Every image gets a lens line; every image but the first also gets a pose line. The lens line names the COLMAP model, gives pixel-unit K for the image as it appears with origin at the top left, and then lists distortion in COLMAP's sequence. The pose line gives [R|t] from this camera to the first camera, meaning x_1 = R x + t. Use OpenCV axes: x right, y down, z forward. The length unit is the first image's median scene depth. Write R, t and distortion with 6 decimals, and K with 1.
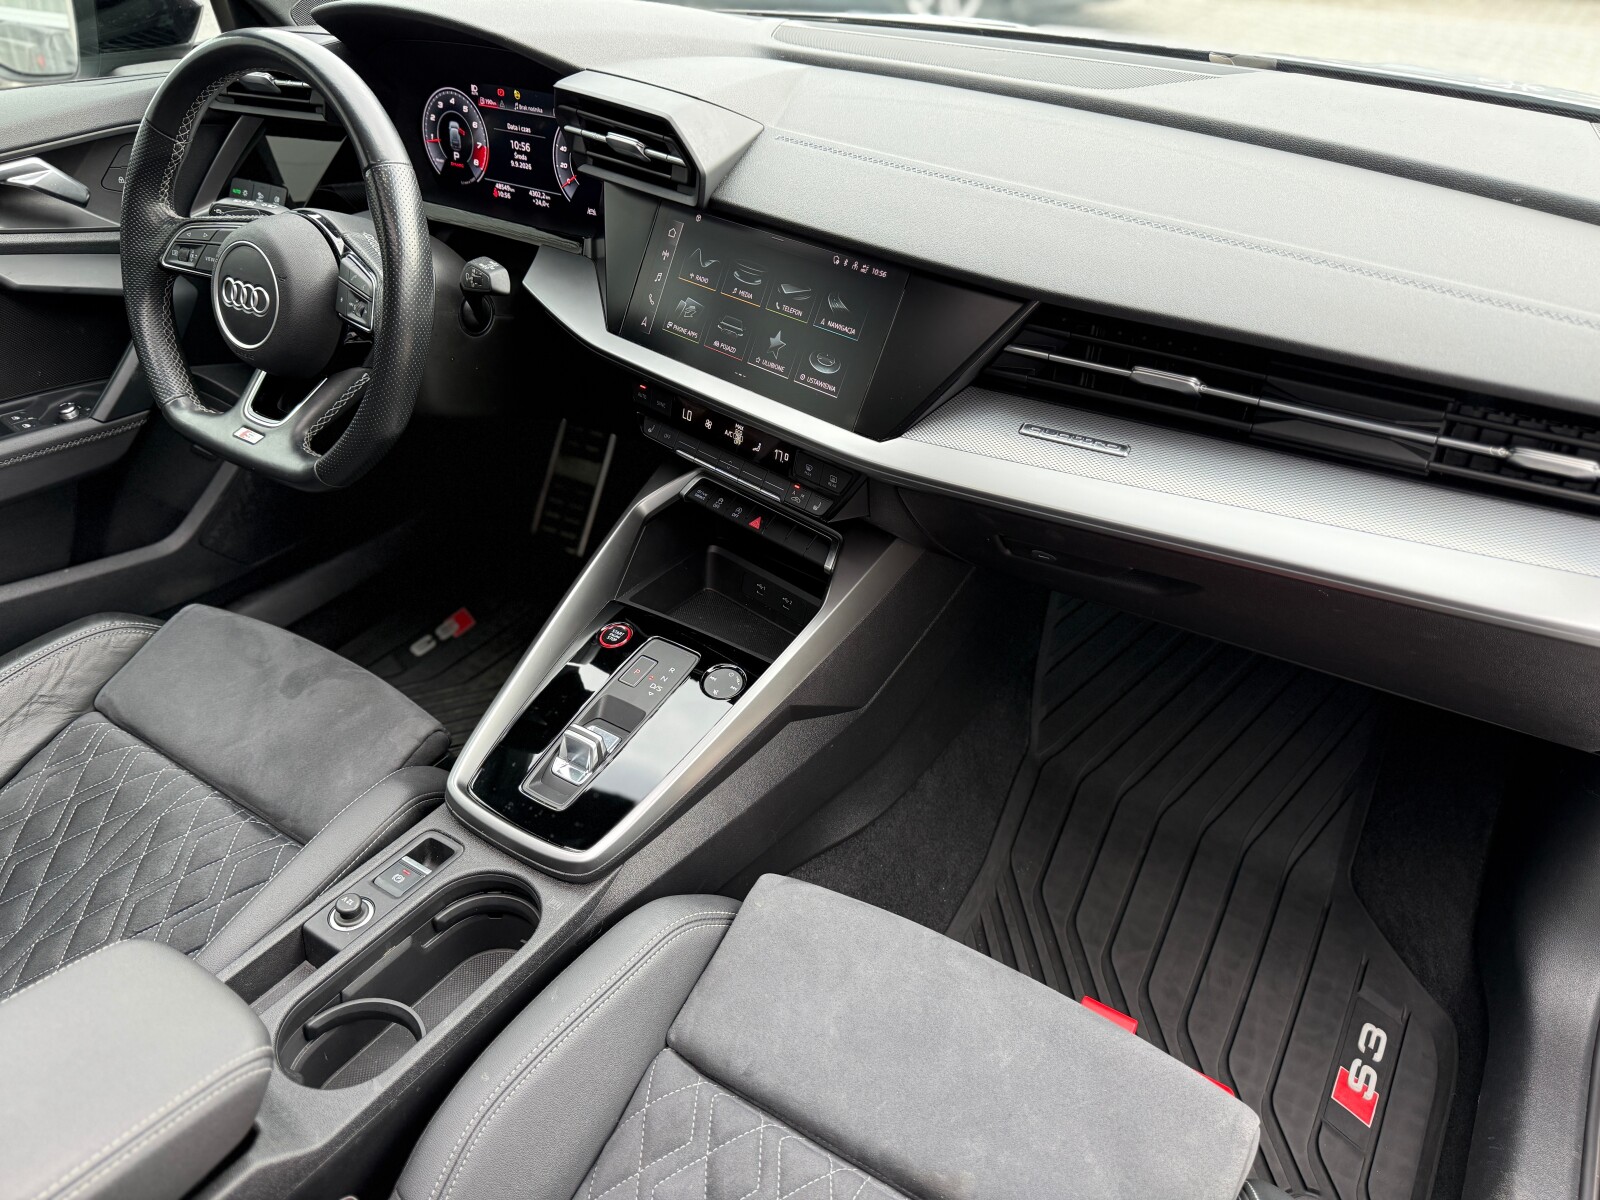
lens RADIAL K [[1120.0, 0, 799.2], [0, 1120.0, 605.6], [0, 0, 1]] dist [0.136114, -0.284408]
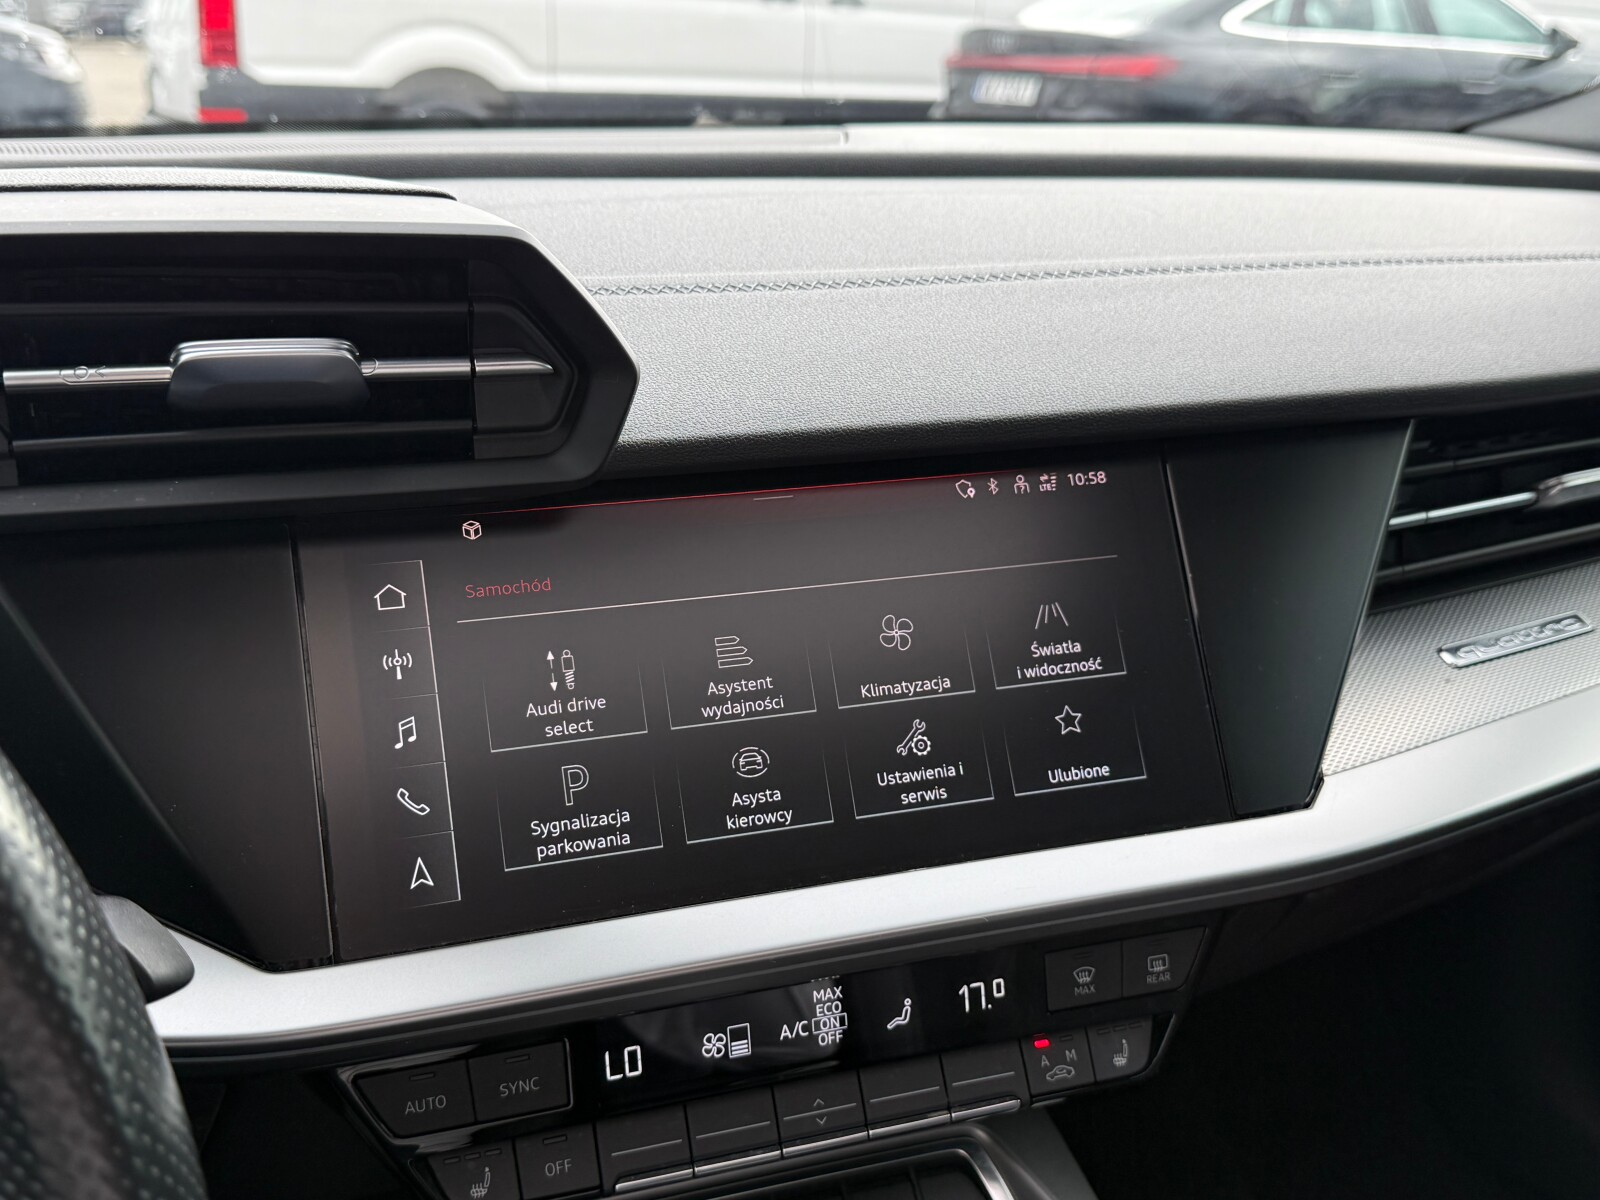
lens RADIAL K [[1658.8, 0, 801.4], [0, 1658.8, 605.4], [0, 0, 1]] dist [0.151760, -0.436085]
pose [[0.476517, -0.282615, 0.832503, -0.409645], [0.502280, 0.864684, 0.006039, -0.240724], [-0.721558, 0.415271, 0.553988, 0.577108]]
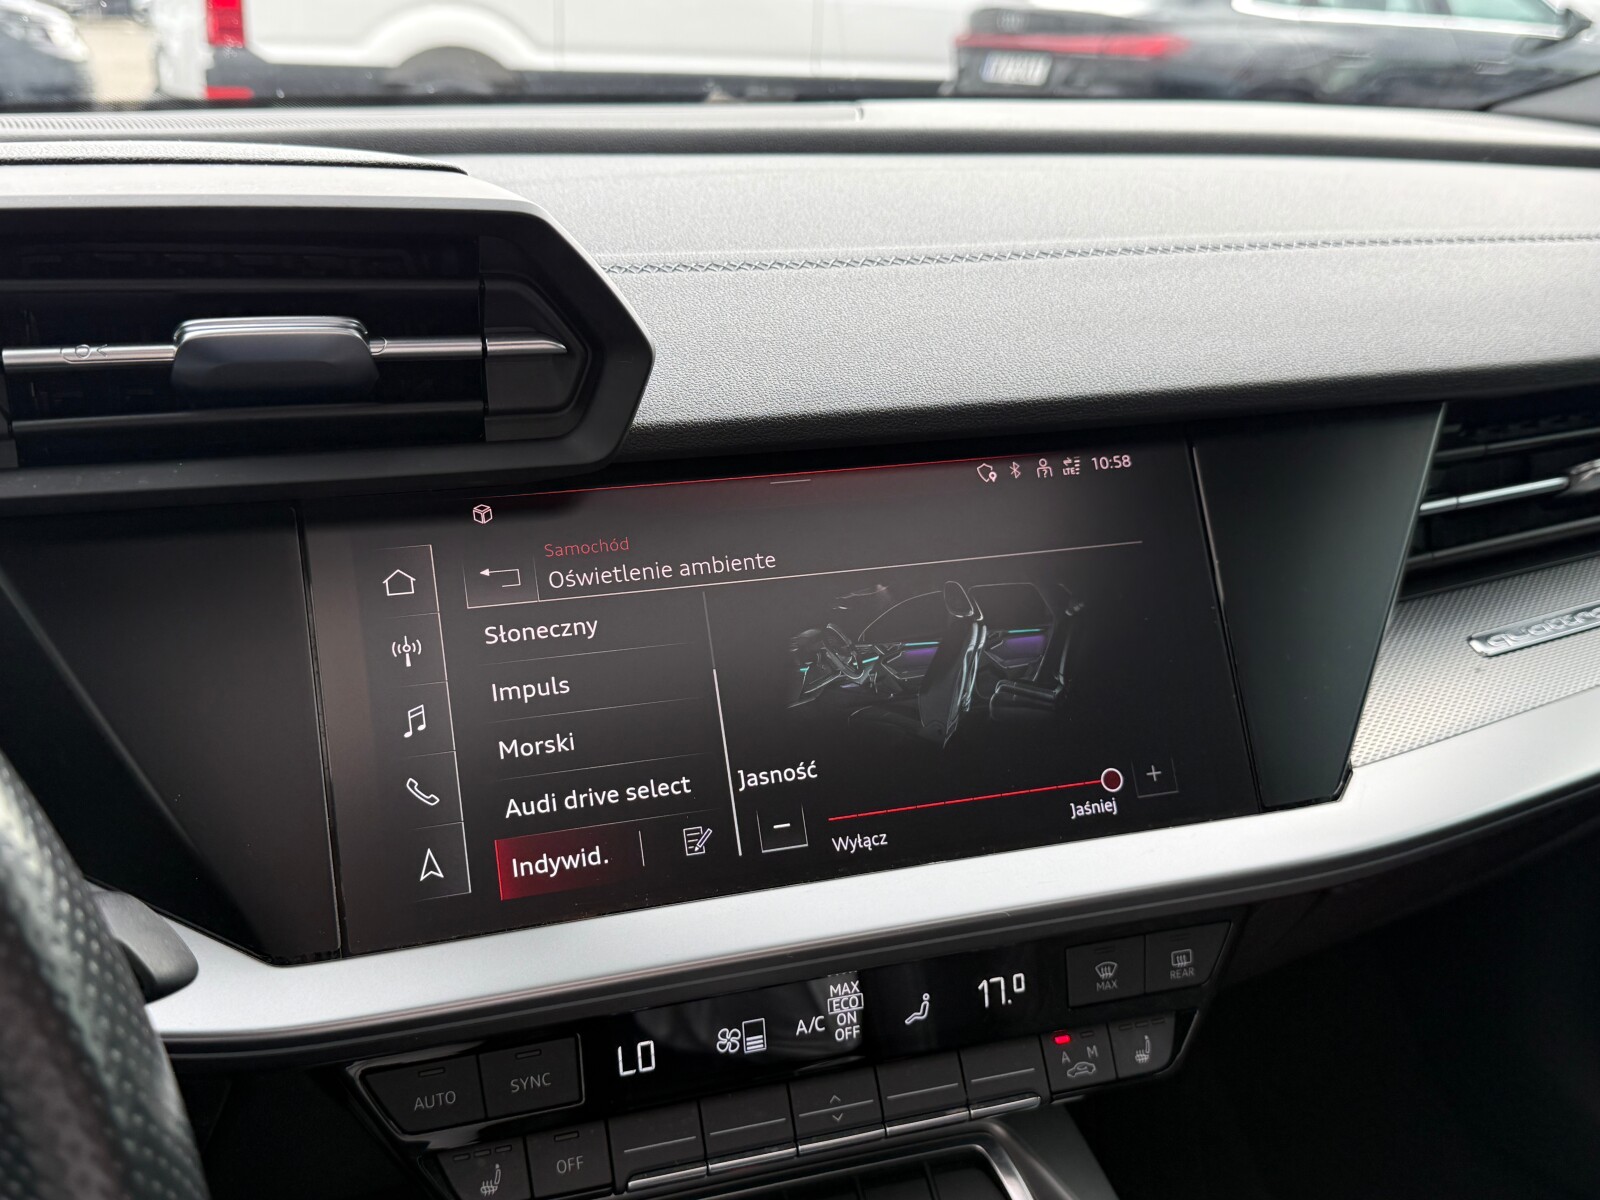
lens RADIAL K [[1660.0, 0, 795.3], [0, 1660.0, 604.6], [0, 0, 1]] dist [0.151955, -0.437099]
pose [[0.483117, -0.289725, 0.826231, -0.402201], [0.499687, 0.866129, 0.011537, -0.243379], [-0.718965, 0.407282, 0.563214, 0.584797]]
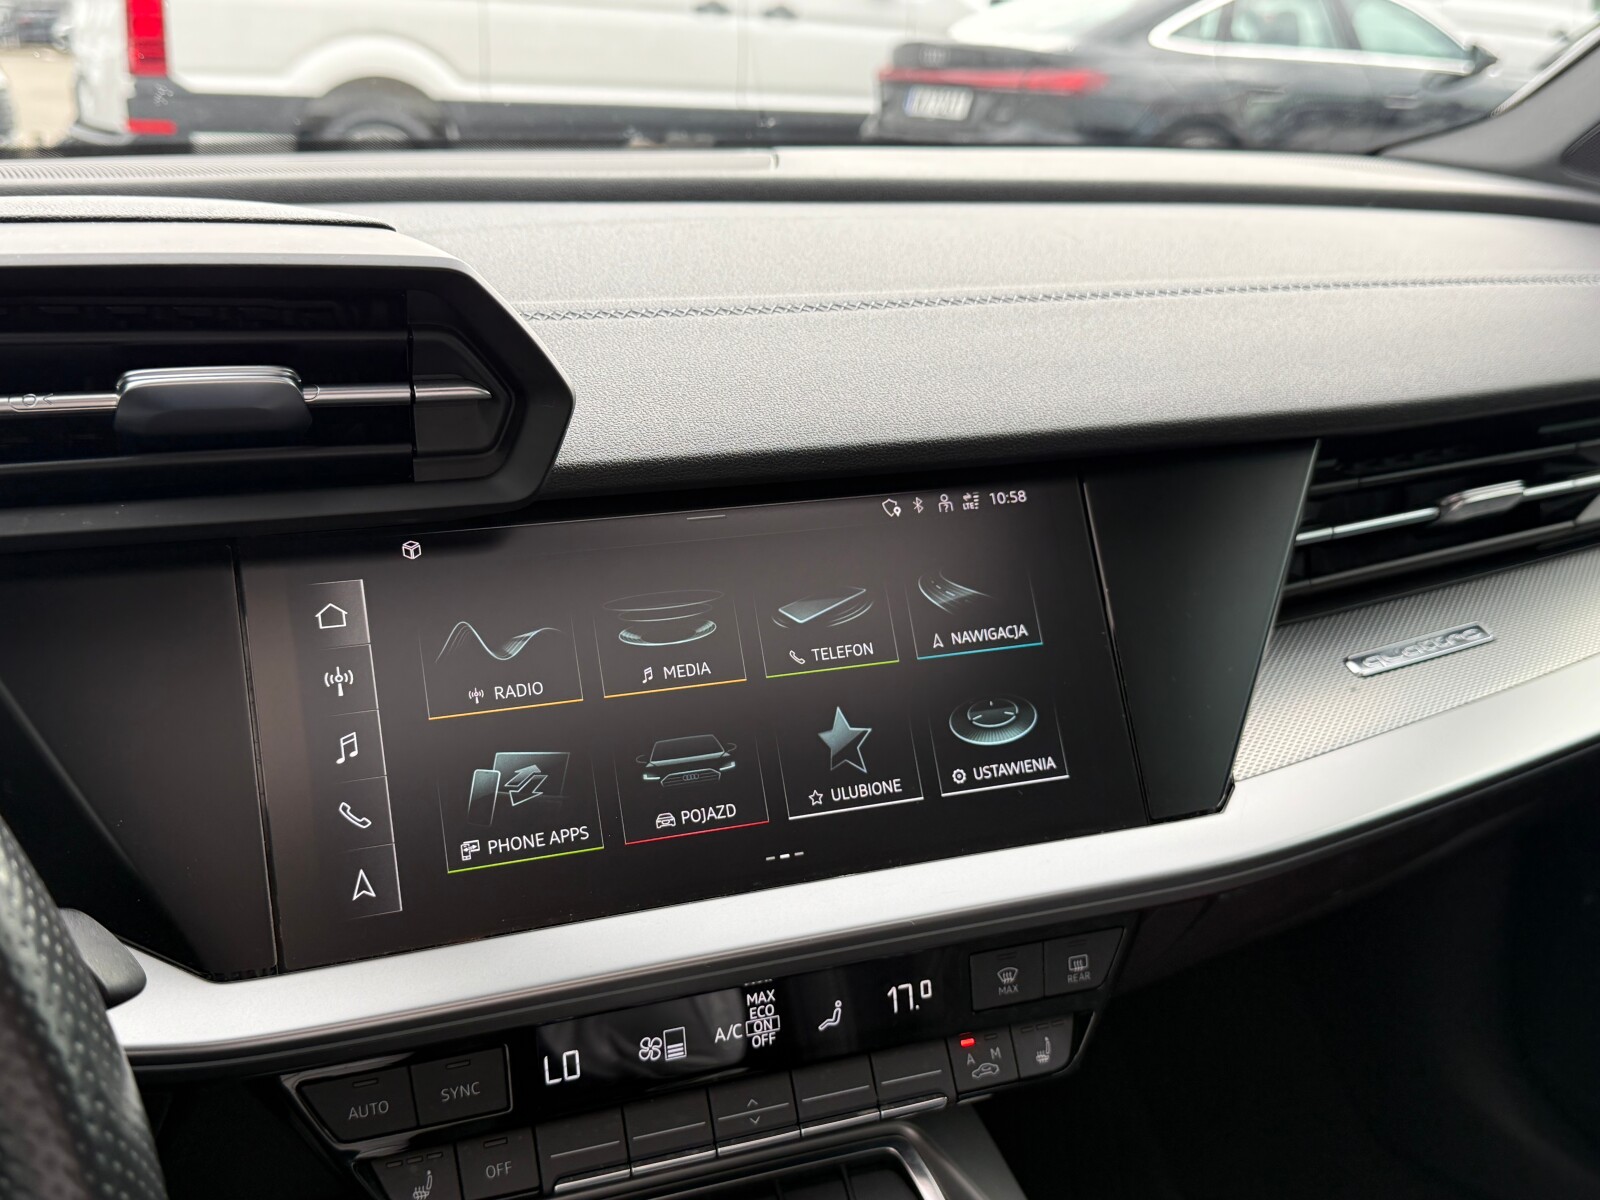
lens RADIAL K [[1658.8, 0, 801.4], [0, 1658.8, 605.4], [0, 0, 1]] dist [0.151760, -0.436085]
pose [[0.443047, -0.280261, 0.851565, -0.421971], [0.506140, 0.862209, 0.020433, -0.241771], [-0.739954, 0.421958, 0.523850, 0.566469]]
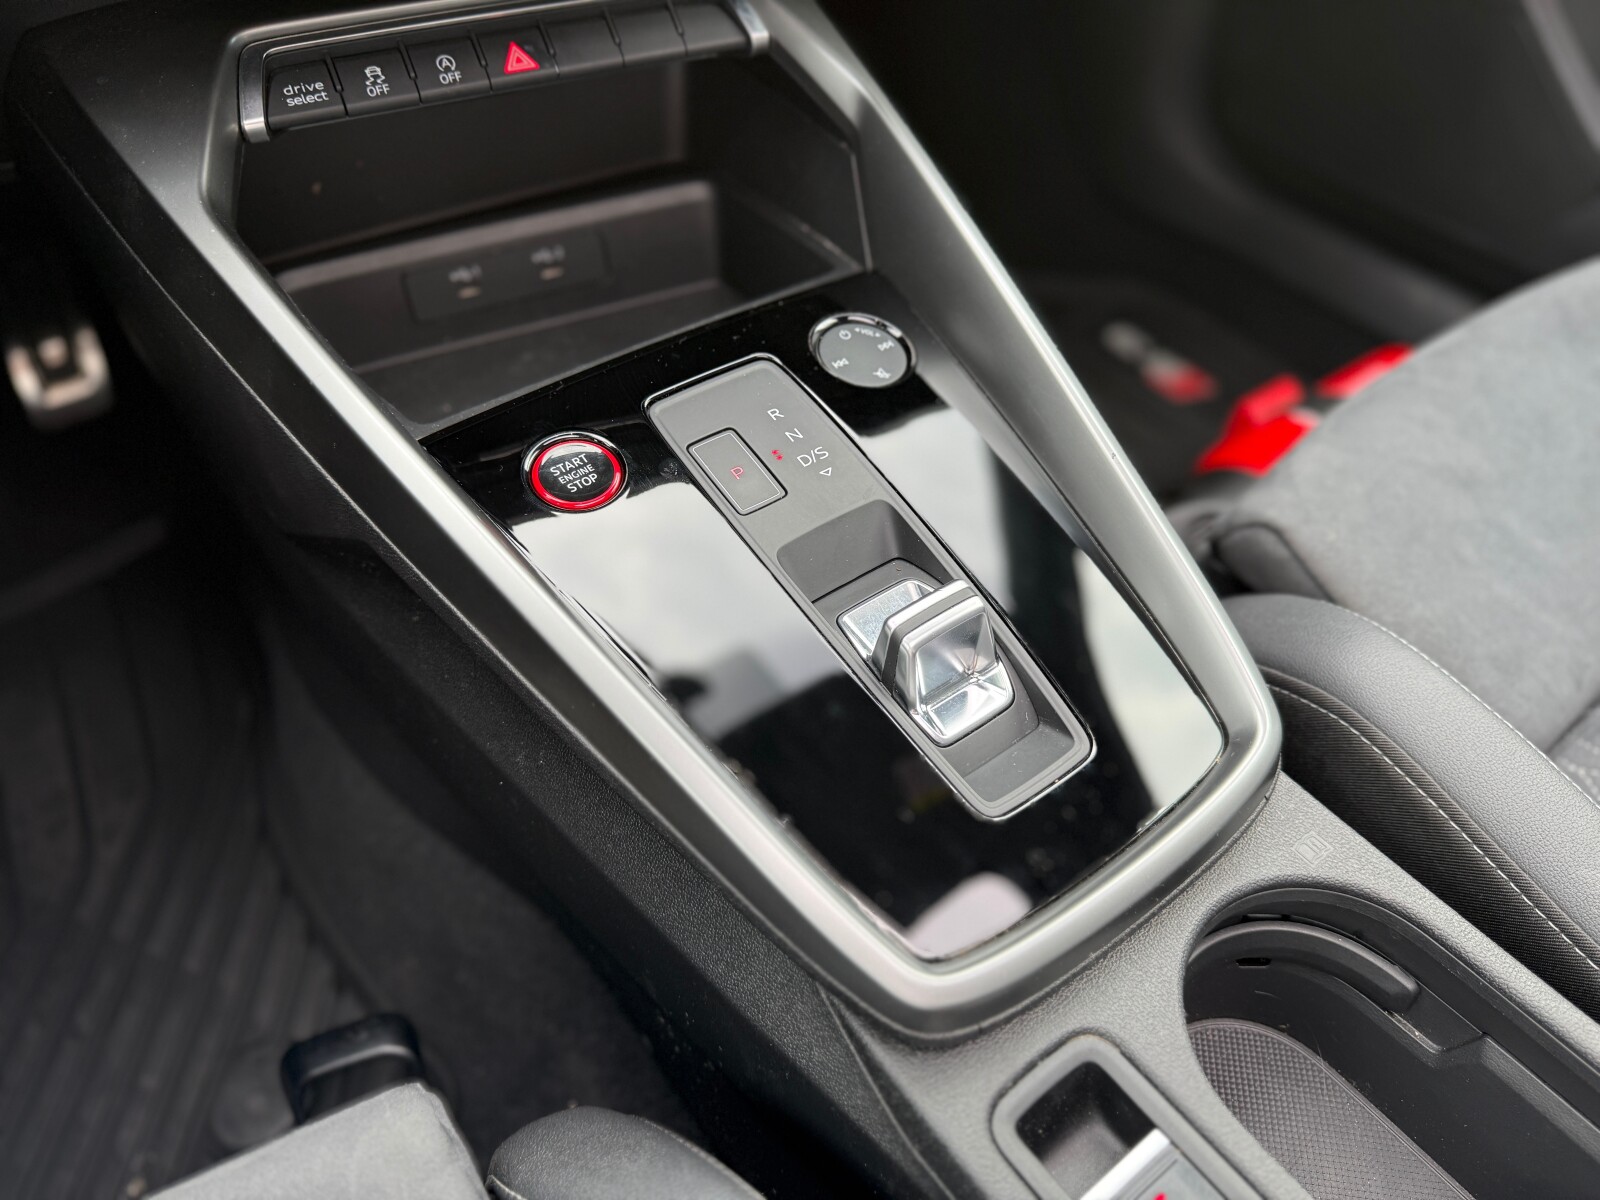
lens RADIAL K [[1152.3, 0, 789.7], [0, 1152.3, 593.2], [0, 0, 1]] dist [0.074429, -0.128475]
pose [[0.340523, -0.677747, 0.651692, -0.386769], [0.513311, 0.714715, 0.475074, -0.082161], [-0.787754, 0.172747, 0.591272, 0.690696]]
